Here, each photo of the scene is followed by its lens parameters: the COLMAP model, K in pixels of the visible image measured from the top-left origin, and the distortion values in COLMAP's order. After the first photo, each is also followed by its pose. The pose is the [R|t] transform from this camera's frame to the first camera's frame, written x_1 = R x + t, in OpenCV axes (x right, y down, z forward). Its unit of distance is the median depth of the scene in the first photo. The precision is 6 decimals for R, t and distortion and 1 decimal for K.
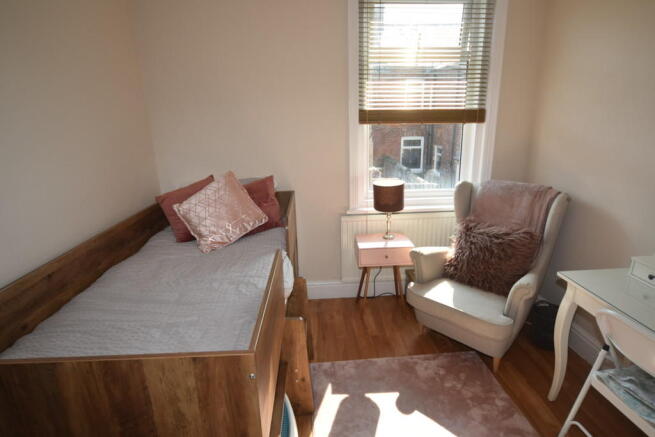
lens RADIAL K [[346.9, 0, 330.1], [0, 346.9, 218.4], [0, 0, 1]] dist [-0.009557, 0.000802]
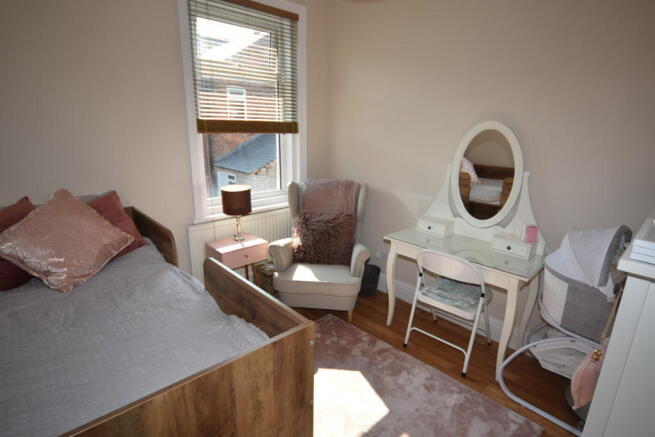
lens RADIAL K [[346.9, 0, 326.4], [0, 346.9, 219.9], [0, 0, 1]] dist [-0.009557, 0.000802]
pose [[0.767914, -0.139937, 0.625081, -0.319277], [0.150621, 0.987931, 0.036130, -0.001845], [-0.622593, 0.066405, 0.779723, -0.003223]]
